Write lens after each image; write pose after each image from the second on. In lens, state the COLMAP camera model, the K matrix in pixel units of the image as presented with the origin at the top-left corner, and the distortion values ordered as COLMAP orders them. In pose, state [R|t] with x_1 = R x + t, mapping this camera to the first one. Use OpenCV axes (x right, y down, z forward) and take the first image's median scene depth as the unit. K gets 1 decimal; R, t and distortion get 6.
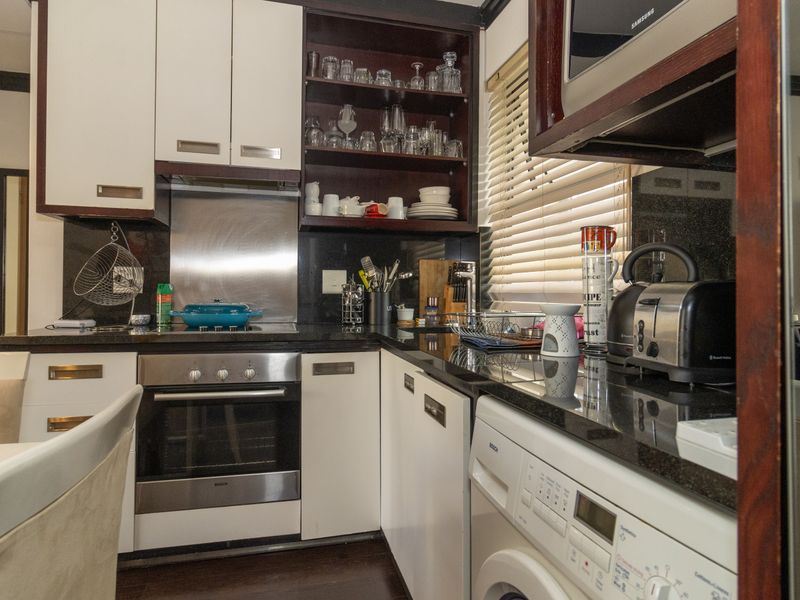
lens RADIAL K [[487.0, 0, 400.1], [0, 487.0, 298.0], [0, 0, 1]] dist [-0.012771, 0.004033]
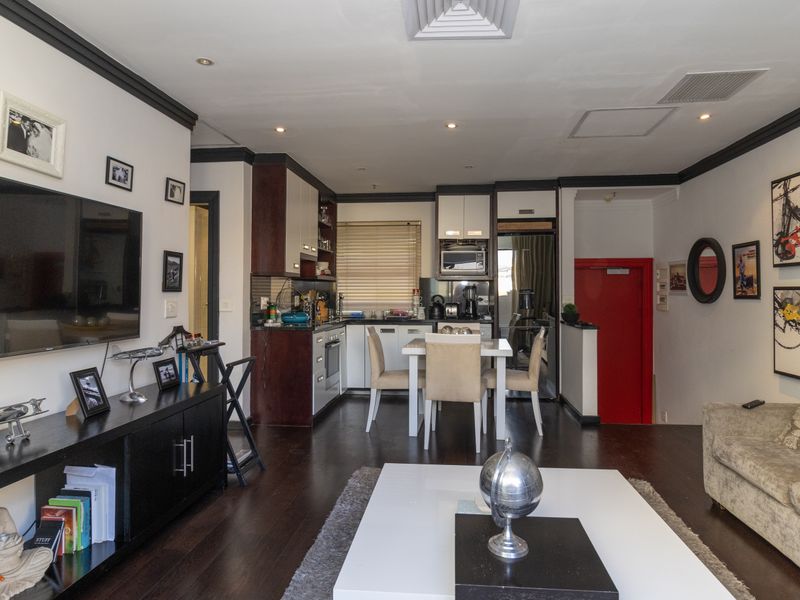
lens RADIAL K [[487.0, 0, 395.2], [0, 487.0, 288.8], [0, 0, 1]] dist [-0.012771, 0.004033]
pose [[0.375324, -0.004310, 0.926884, -2.377026], [0.015955, 0.999871, -0.001811, -0.090857], [-0.926756, 0.015468, 0.375344, -0.291419]]
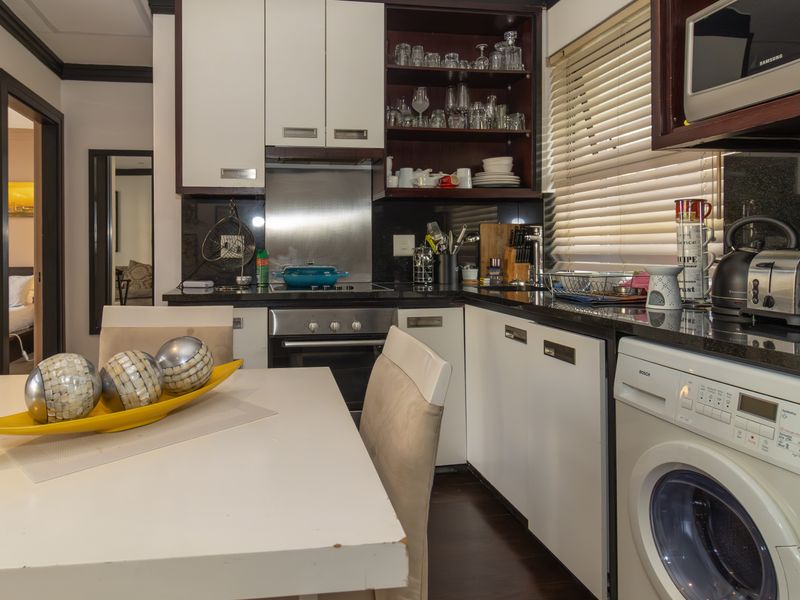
lens RADIAL K [[487.0, 0, 351.4], [0, 487.0, 261.9], [0, 0, 1]] dist [-0.012771, 0.004033]
pose [[0.992396, -0.010152, -0.122666, -0.142227], [0.011322, 0.999897, 0.008845, -0.008269], [0.122564, -0.010166, 0.992409, -0.140202]]
